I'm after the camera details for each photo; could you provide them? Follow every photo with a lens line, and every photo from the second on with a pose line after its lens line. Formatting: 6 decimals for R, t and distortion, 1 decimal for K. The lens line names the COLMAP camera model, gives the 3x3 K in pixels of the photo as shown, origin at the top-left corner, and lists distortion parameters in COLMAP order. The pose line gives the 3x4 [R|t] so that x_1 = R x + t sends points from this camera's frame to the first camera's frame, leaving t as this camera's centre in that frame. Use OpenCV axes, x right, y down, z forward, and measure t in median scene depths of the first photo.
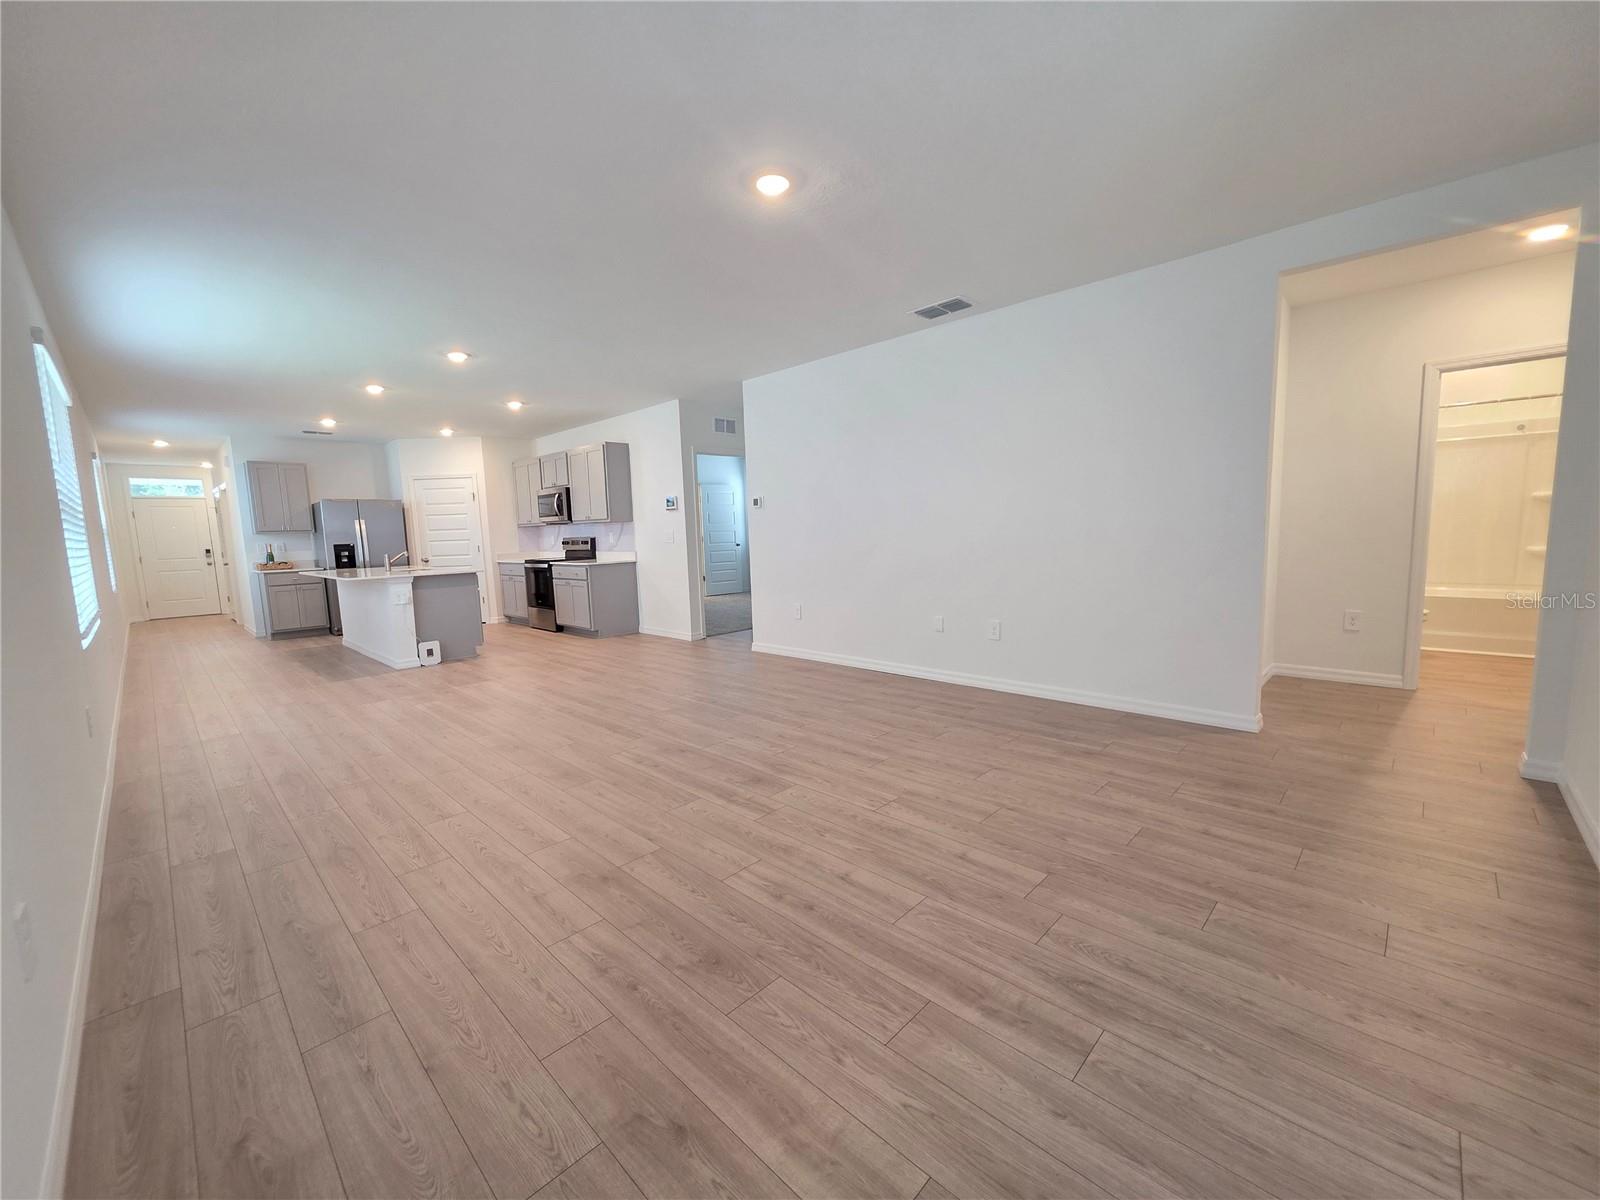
lens RADIAL K [[641.3, 0, 803.1], [0, 641.3, 600.8], [0, 0, 1]] dist [0.002320, -0.000434]
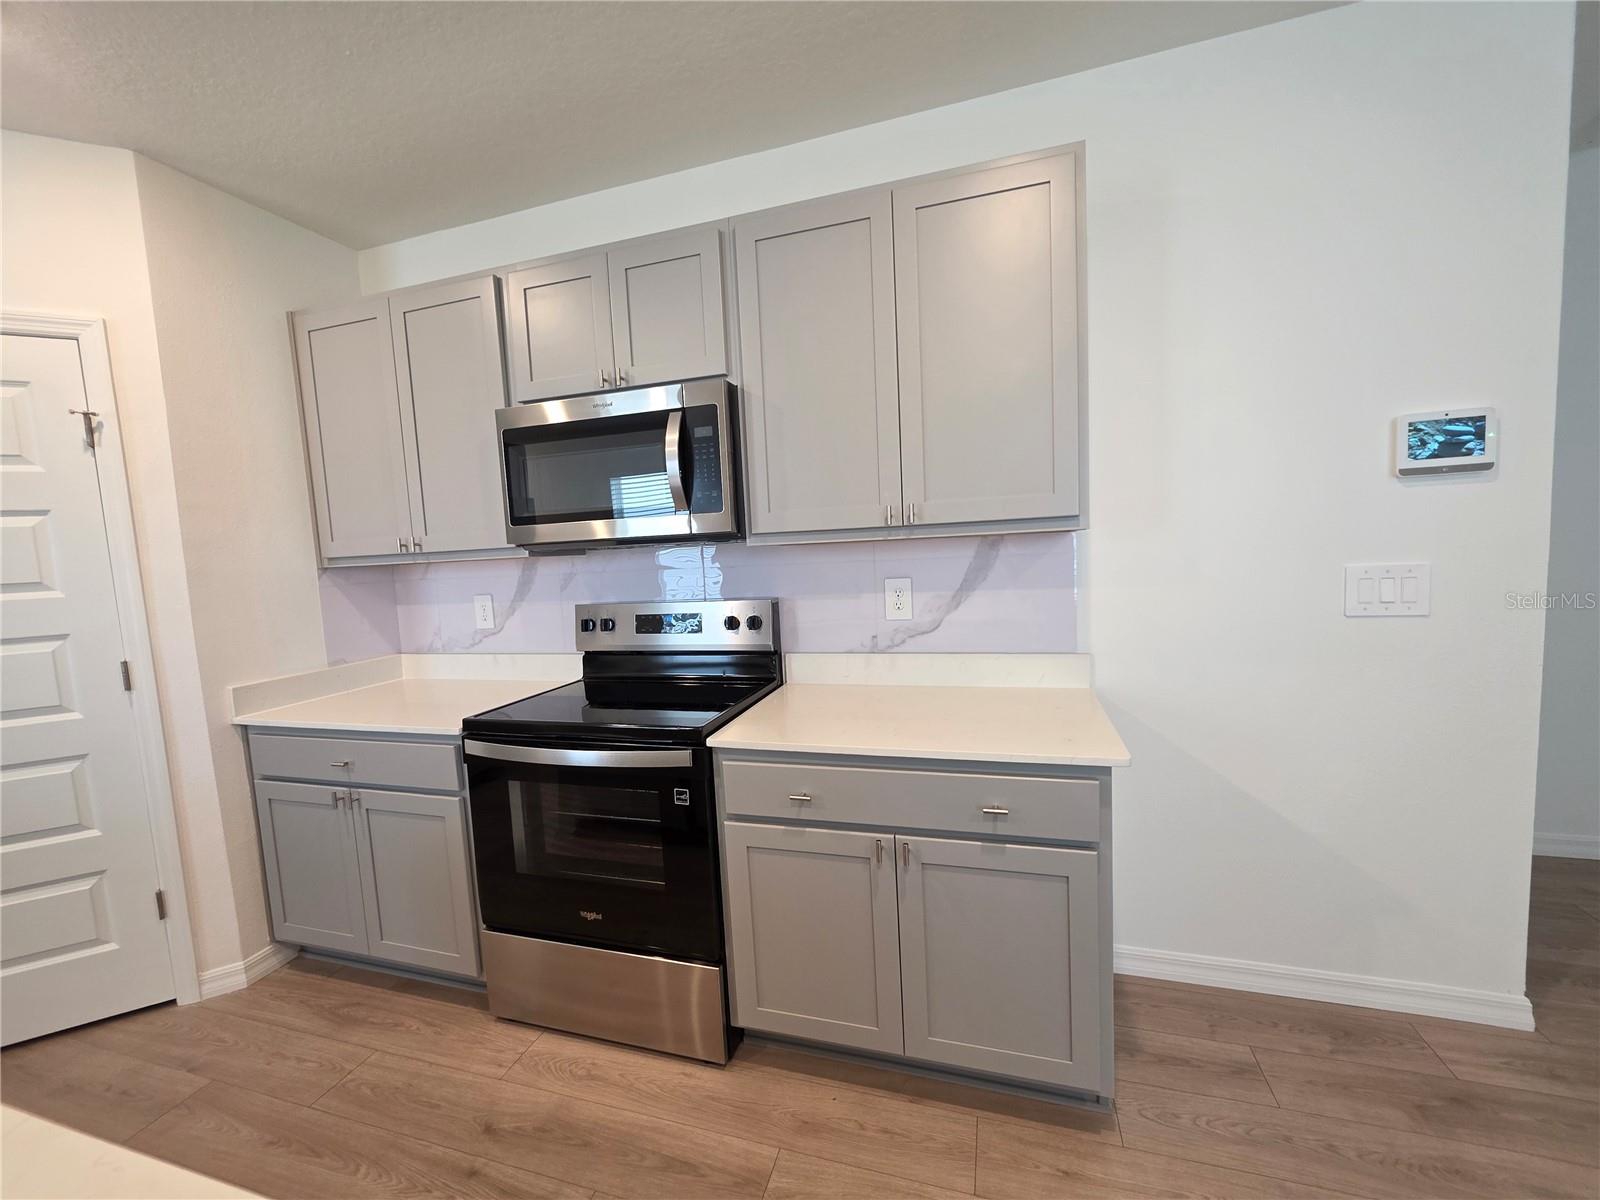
lens RADIAL K [[641.3, 0, 800.5], [0, 641.3, 601.2], [0, 0, 1]] dist [0.002320, -0.000434]
pose [[0.890748, -0.049888, 0.451752, -0.429353], [0.073162, 0.996734, -0.034186, -0.088069], [-0.448571, 0.063502, 0.891488, 0.758266]]
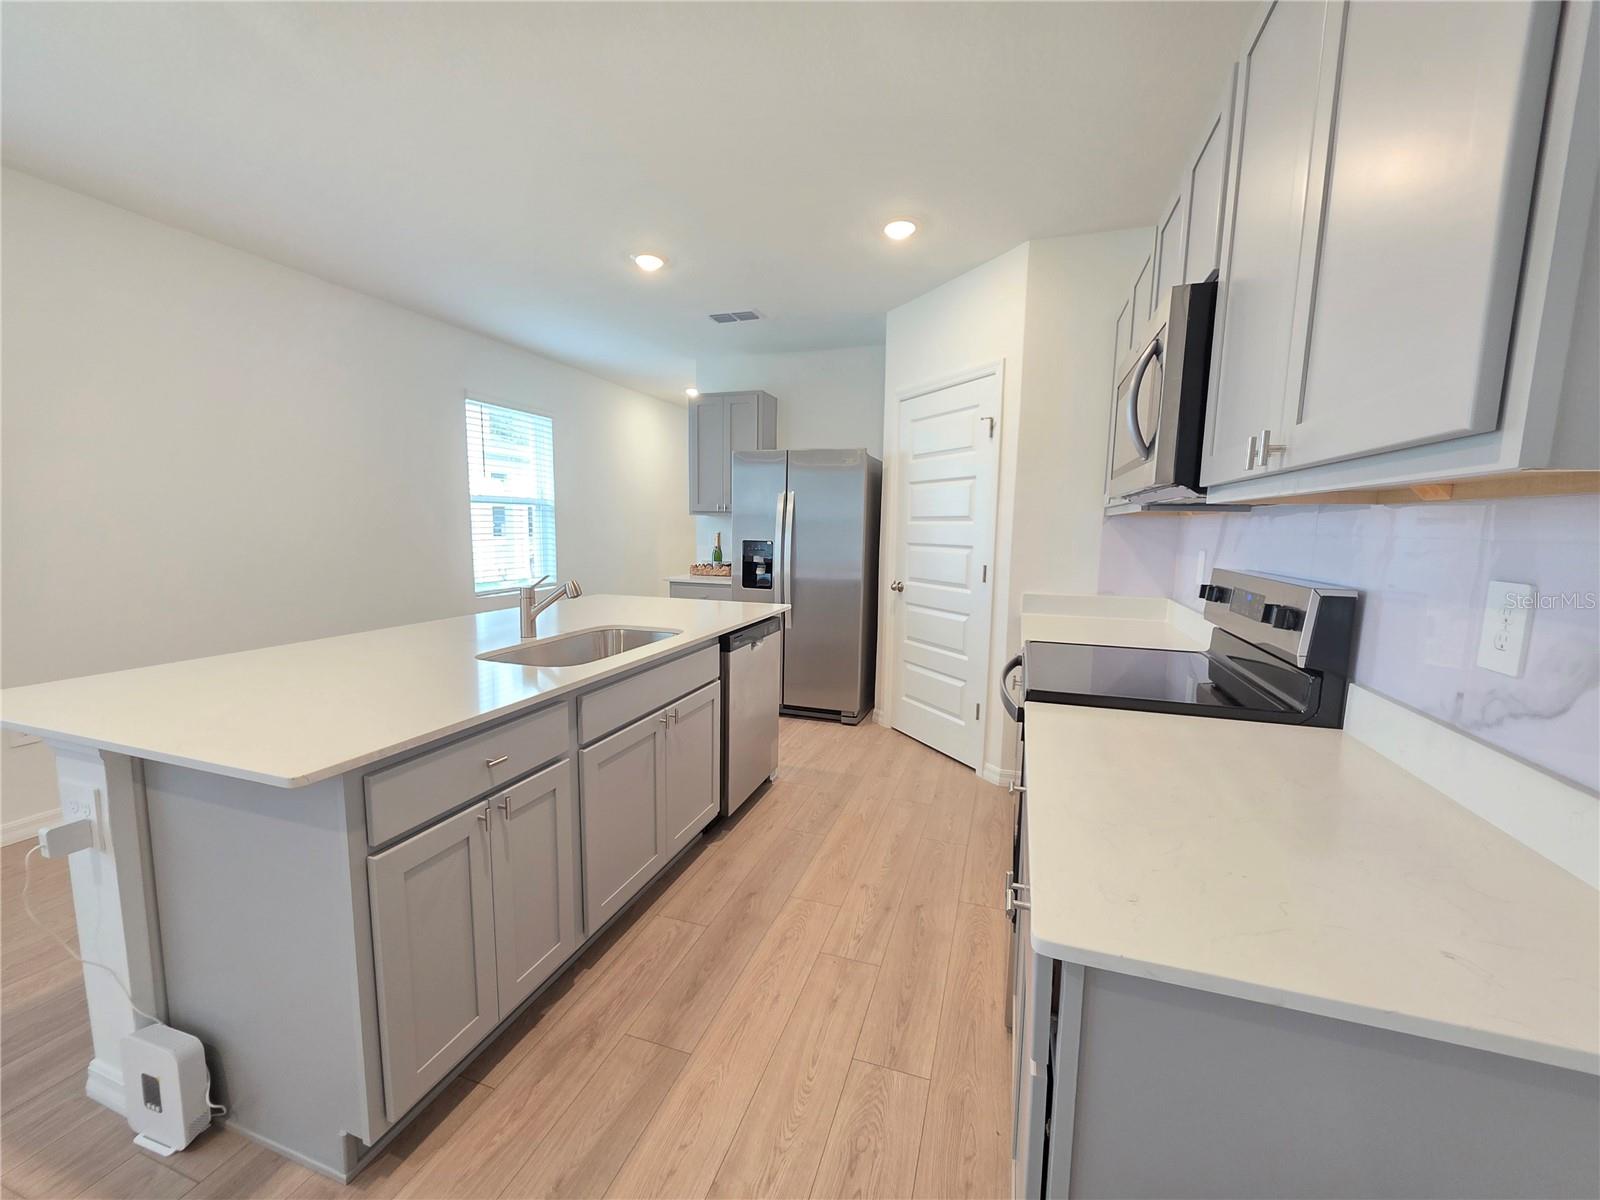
lens RADIAL K [[641.3, 0, 791.1], [0, 641.3, 605.7], [0, 0, 1]] dist [0.002320, -0.000434]
pose [[0.422802, 0.152165, -0.893356, -0.240488], [-0.131910, 0.985637, 0.105453, -0.093466], [0.896570, 0.073257, 0.436801, 0.799560]]
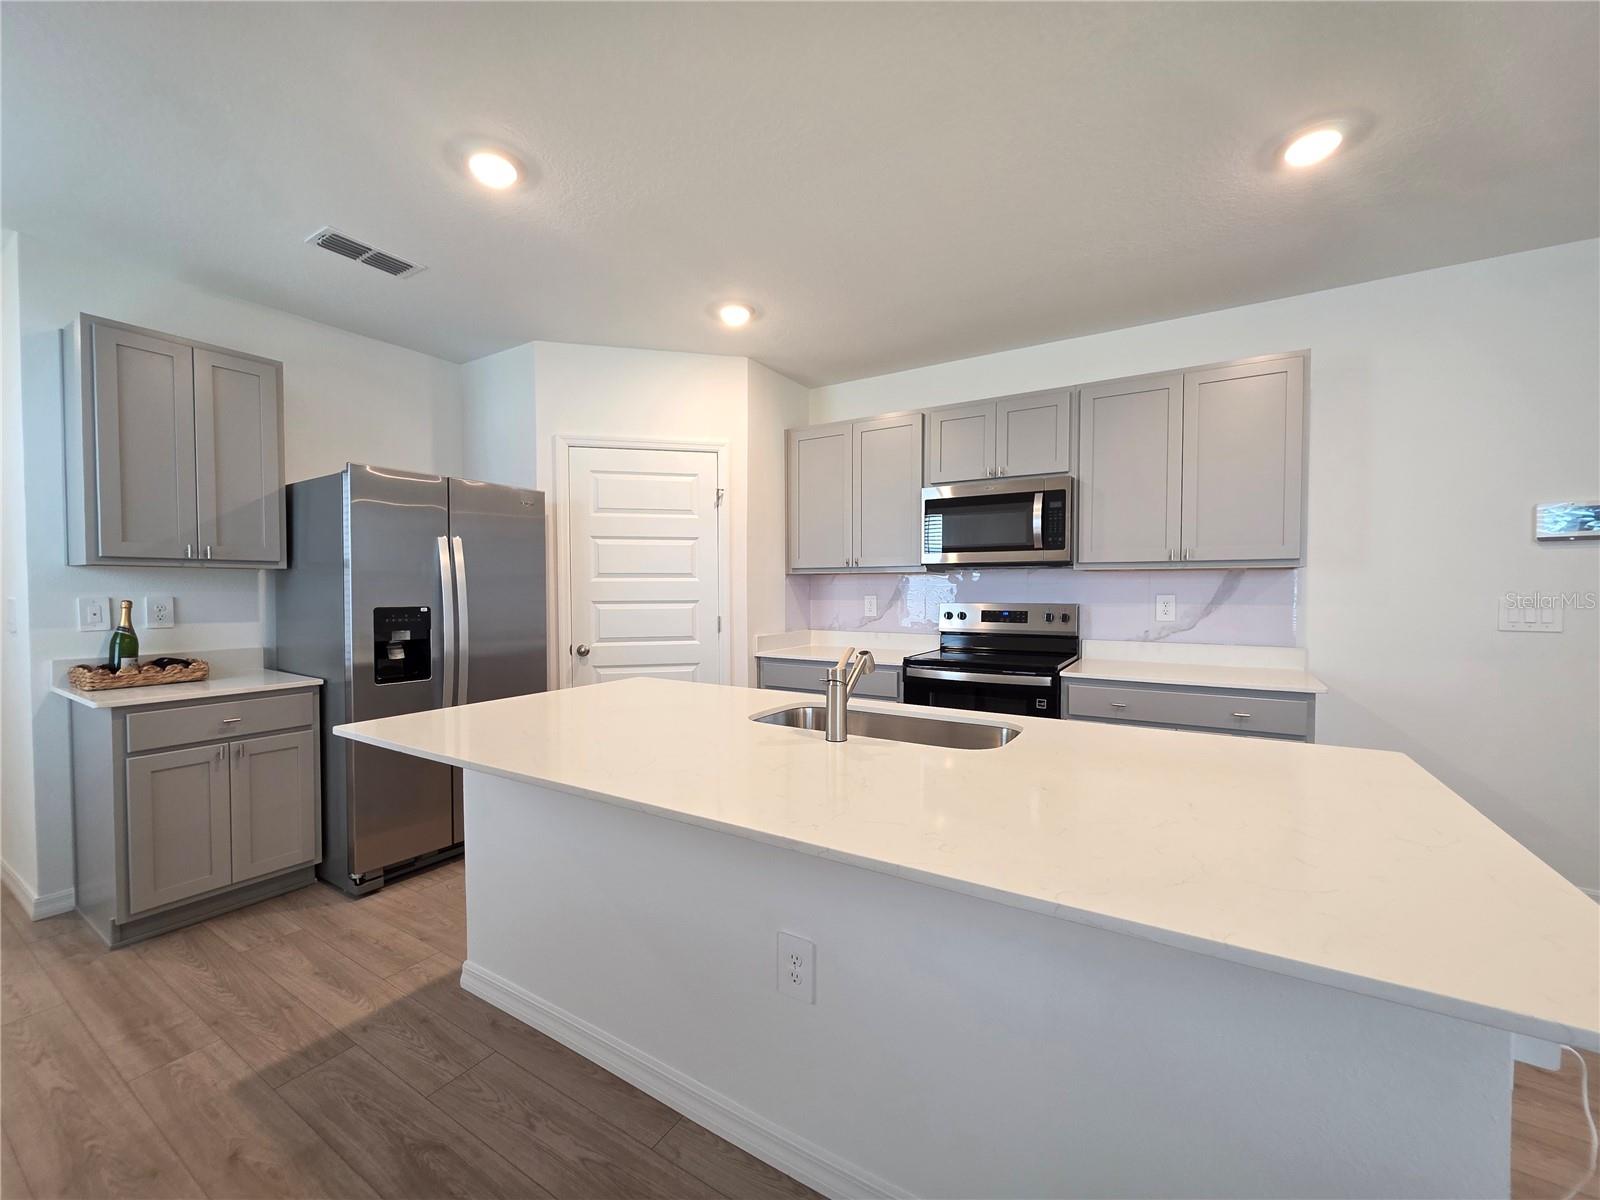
lens RADIAL K [[641.3, 0, 800.4], [0, 641.3, 604.3], [0, 0, 1]] dist [0.002320, -0.000434]
pose [[0.975828, 0.025207, 0.217083, -0.583809], [-0.004969, 0.995628, -0.093273, -0.059602], [-0.218485, 0.089939, 0.971687, 0.631875]]
